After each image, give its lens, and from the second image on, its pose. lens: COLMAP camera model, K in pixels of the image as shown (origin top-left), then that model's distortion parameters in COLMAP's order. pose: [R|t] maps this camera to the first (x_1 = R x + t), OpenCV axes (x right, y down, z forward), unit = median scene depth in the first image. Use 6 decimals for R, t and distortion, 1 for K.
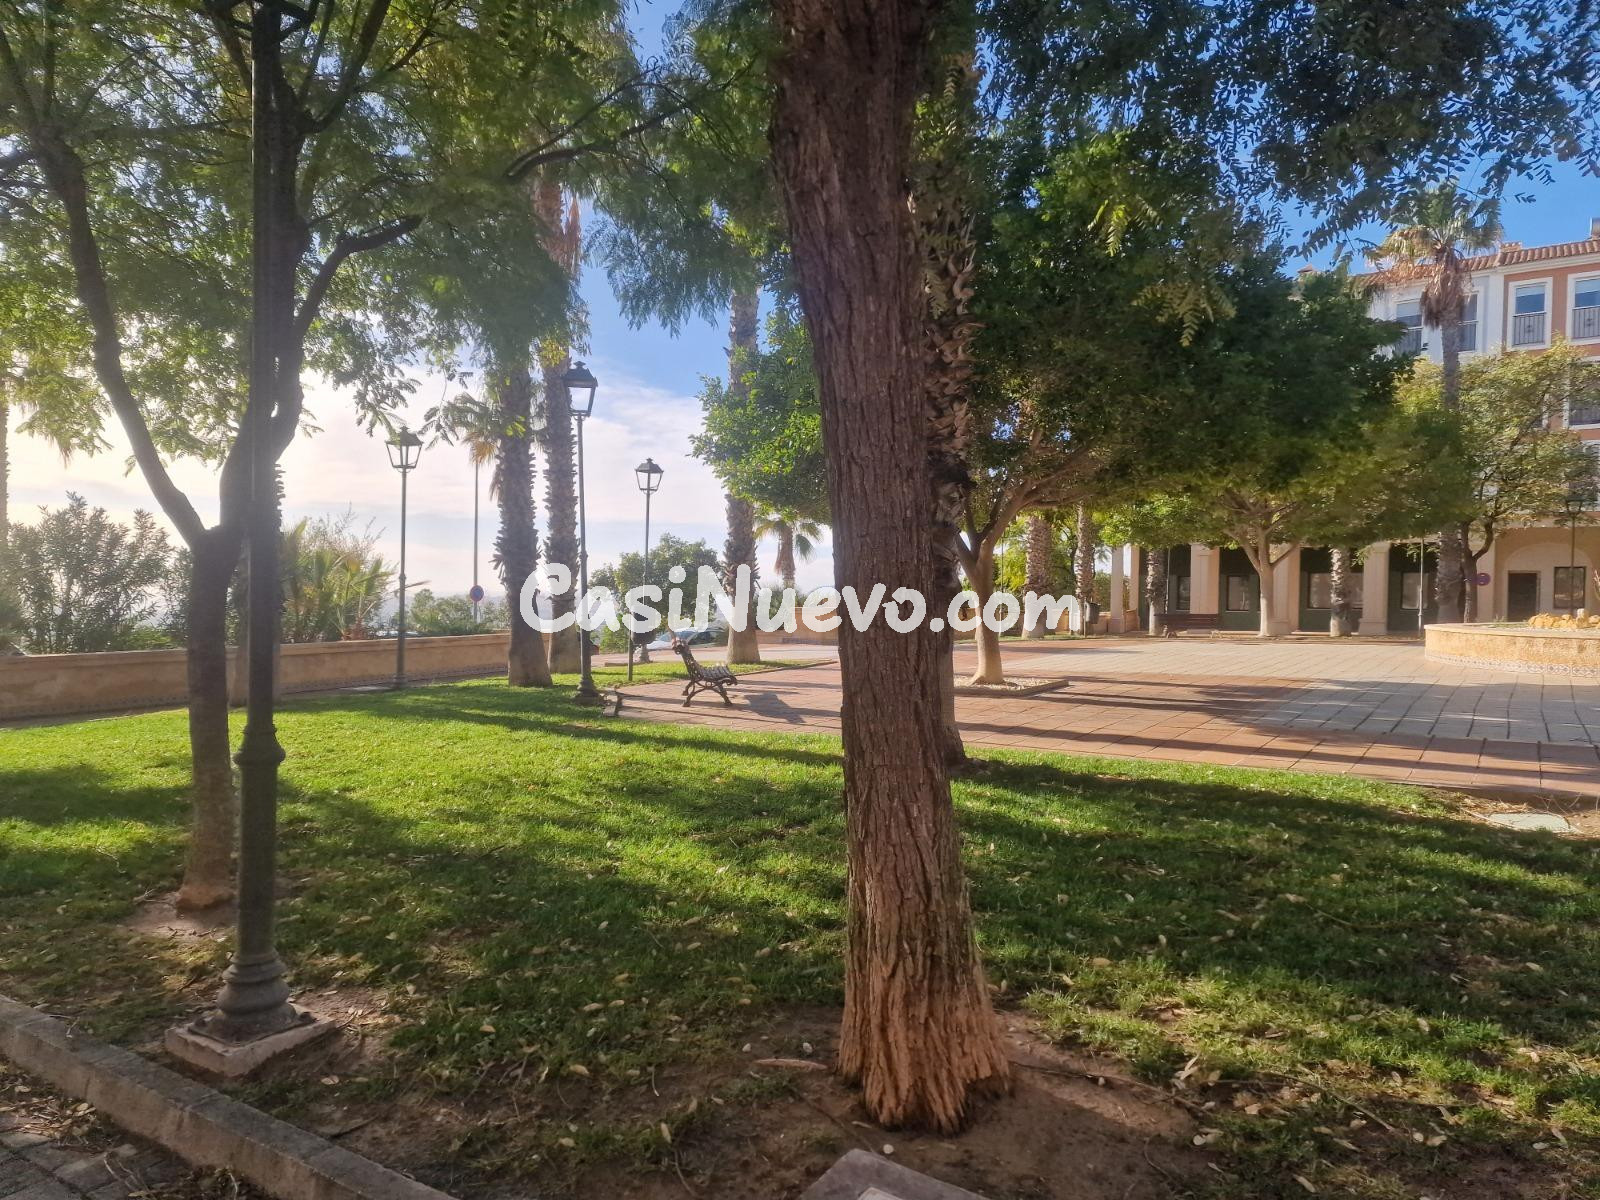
lens RADIAL K [[1066.2, 0, 803.4], [0, 1066.2, 607.6], [0, 0, 1]] dist [0.085242, -0.076007]
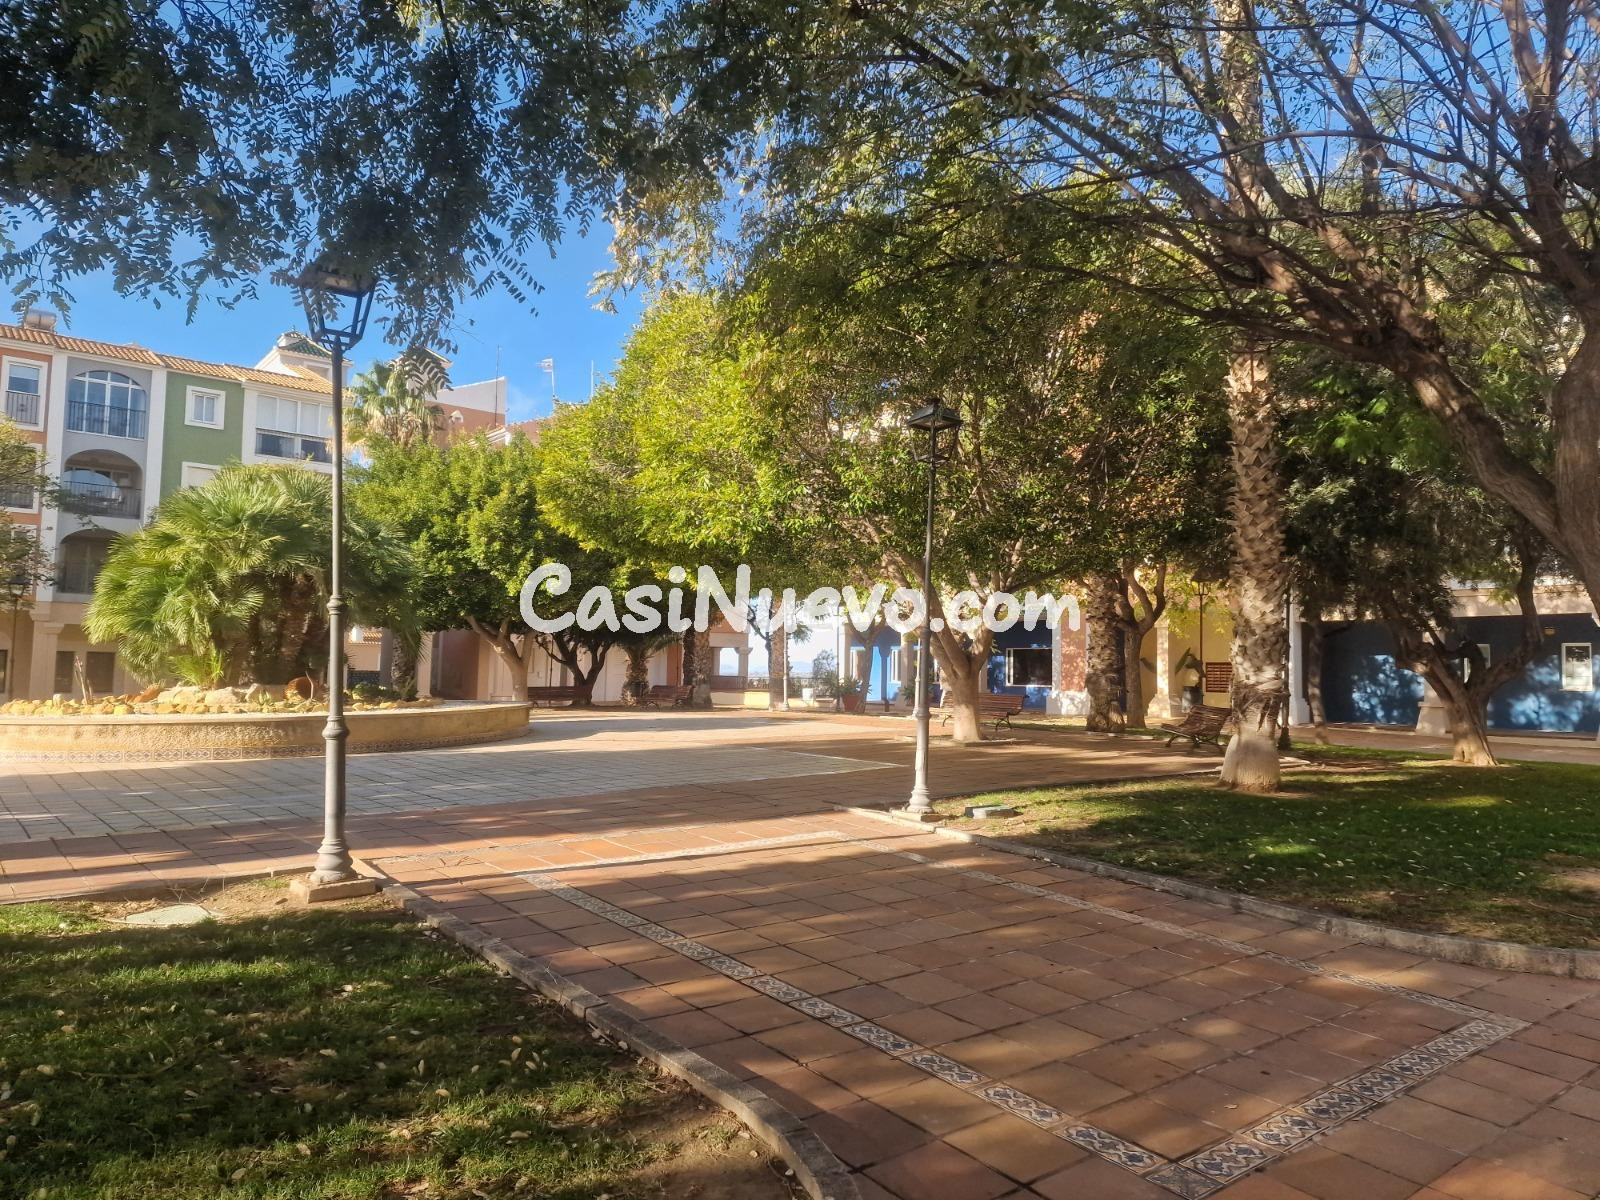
lens RADIAL K [[1066.2, 0, 800.8], [0, 1066.2, 603.6], [0, 0, 1]] dist [0.085242, -0.076007]
pose [[0.289279, 0.070054, 0.954678, -0.180904], [0.005224, 0.997188, -0.074756, -0.012265], [-0.957231, 0.026612, 0.288099, 0.225650]]
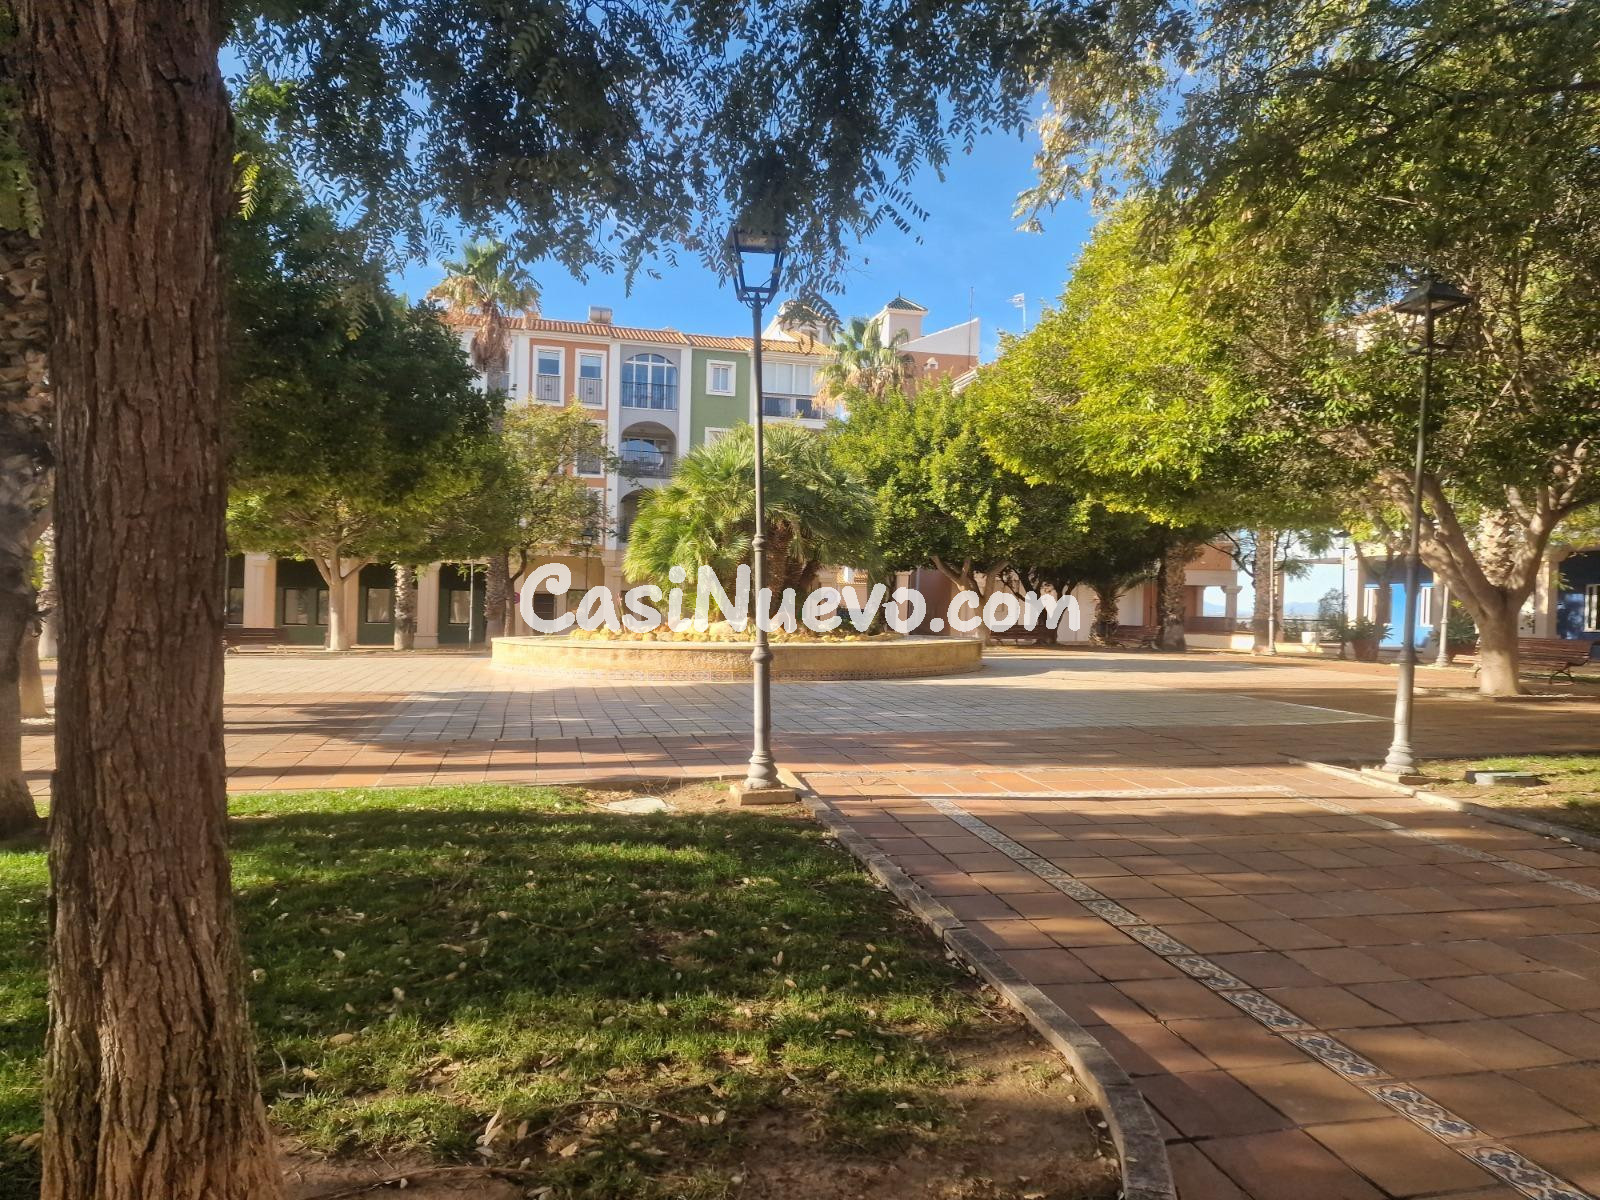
lens RADIAL K [[1066.2, 0, 794.8], [0, 1066.2, 610.7], [0, 0, 1]] dist [0.085242, -0.076007]
pose [[0.675975, 0.012750, 0.736814, -0.101482], [-0.005268, 0.999908, -0.012470, -0.000560], [-0.736905, 0.004548, 0.675981, 0.132981]]
